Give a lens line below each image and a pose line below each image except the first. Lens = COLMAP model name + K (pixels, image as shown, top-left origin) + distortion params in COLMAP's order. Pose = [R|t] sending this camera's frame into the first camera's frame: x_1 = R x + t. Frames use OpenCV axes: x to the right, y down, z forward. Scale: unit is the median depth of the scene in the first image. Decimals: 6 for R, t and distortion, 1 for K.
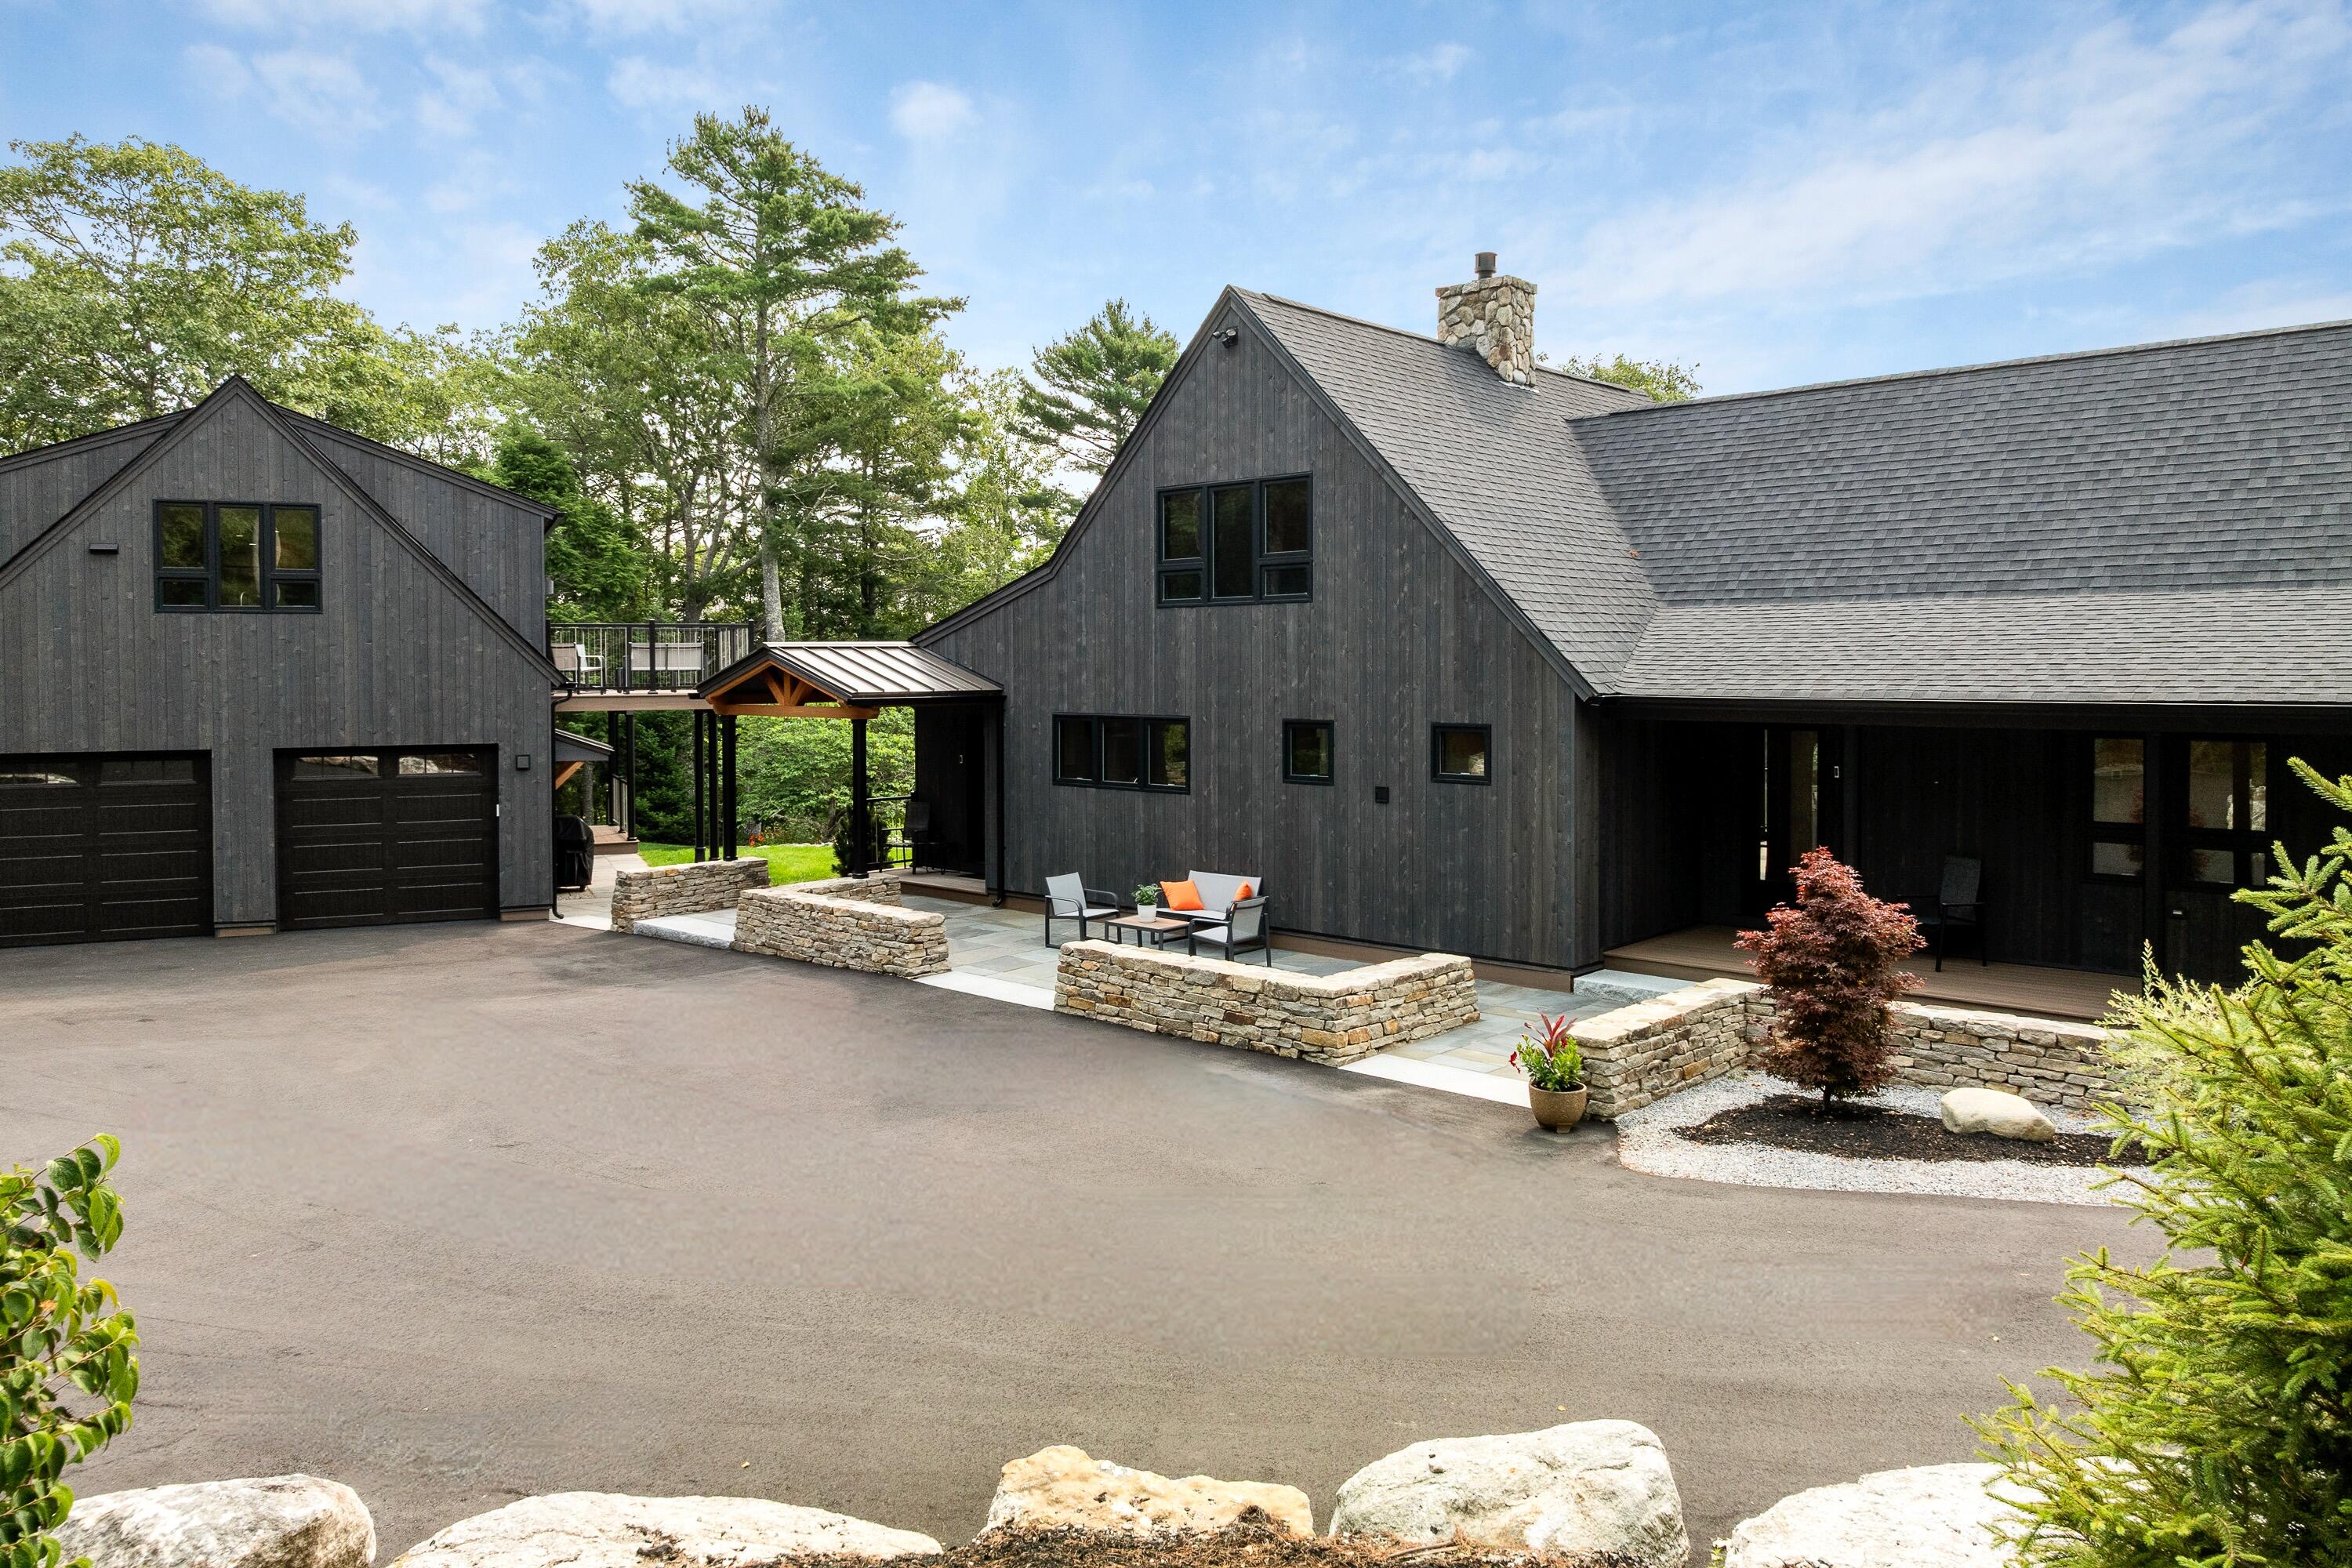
lens RADIAL K [[1643.2, 0, 1174.9], [0, 1643.2, 706.3], [0, 0, 1]] dist [0.000892, 0.003404]
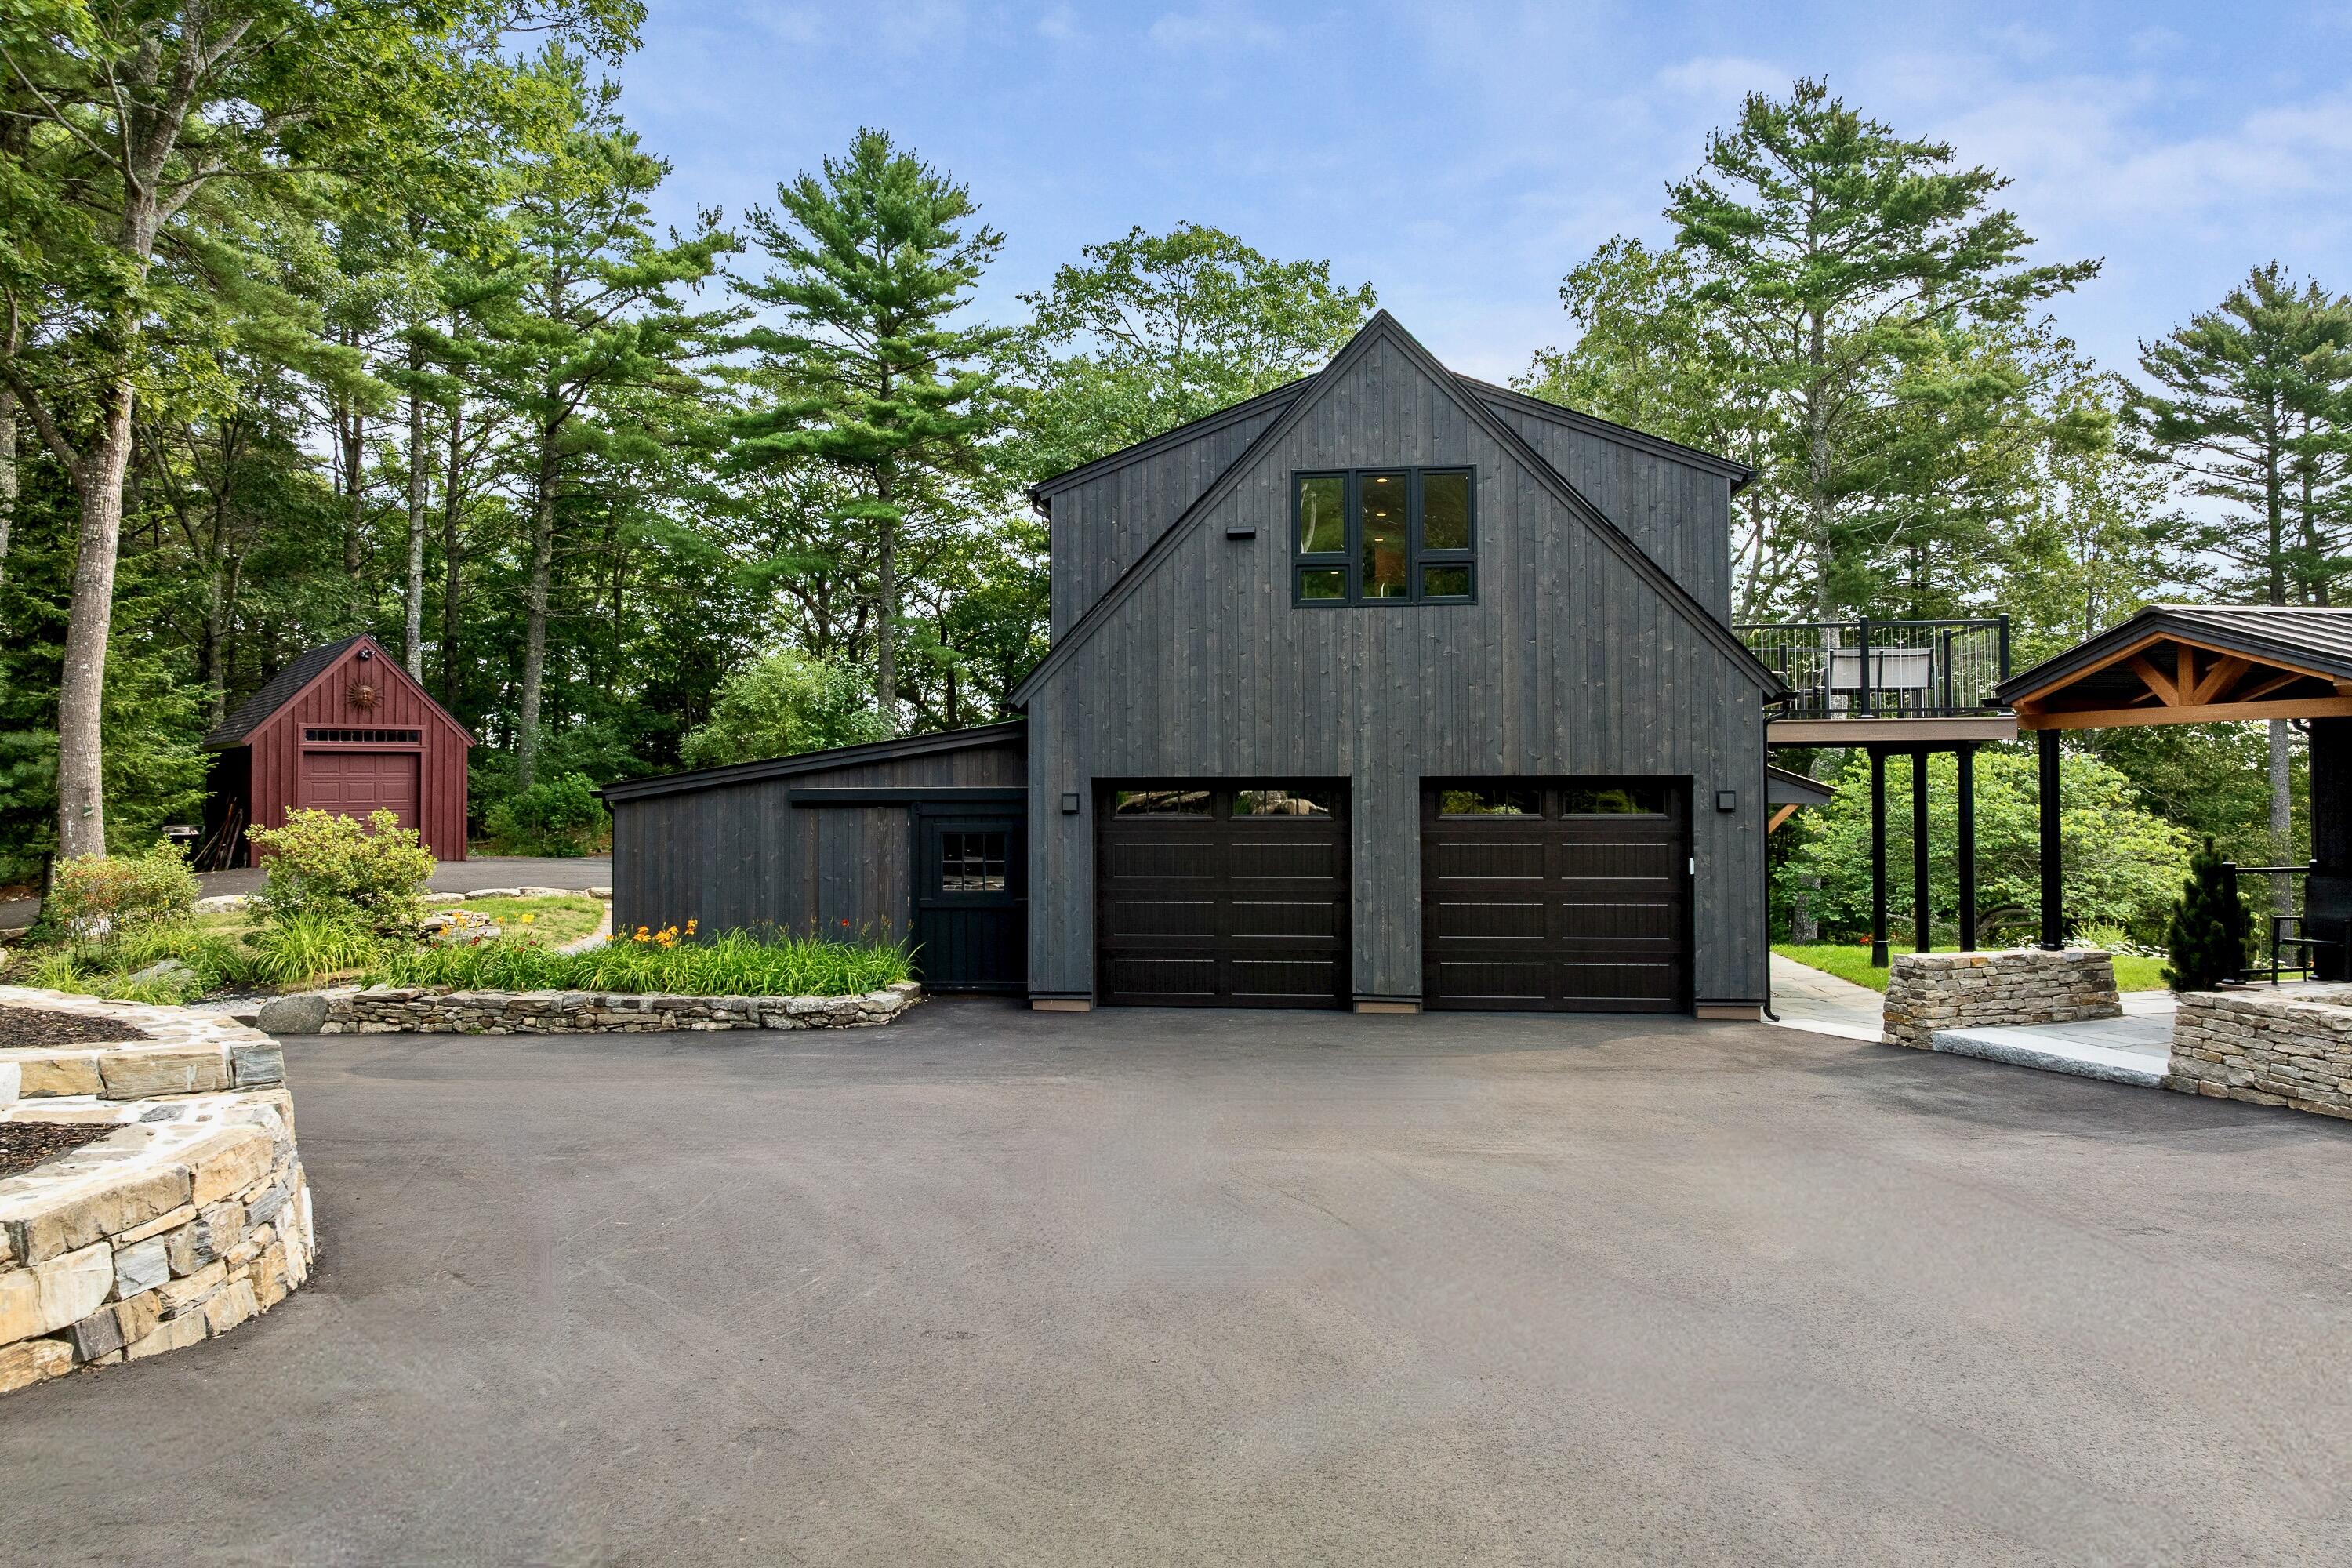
lens RADIAL K [[1577.7, 0, 1176.0], [0, 1577.7, 784.0], [0, 0, 1]] dist [-0.001102, -0.005151]
pose [[0.869203, -0.002983, -0.494447, -0.263333], [-0.012510, 0.999529, -0.028022, 0.049227], [0.494298, 0.030542, 0.868756, 0.272617]]
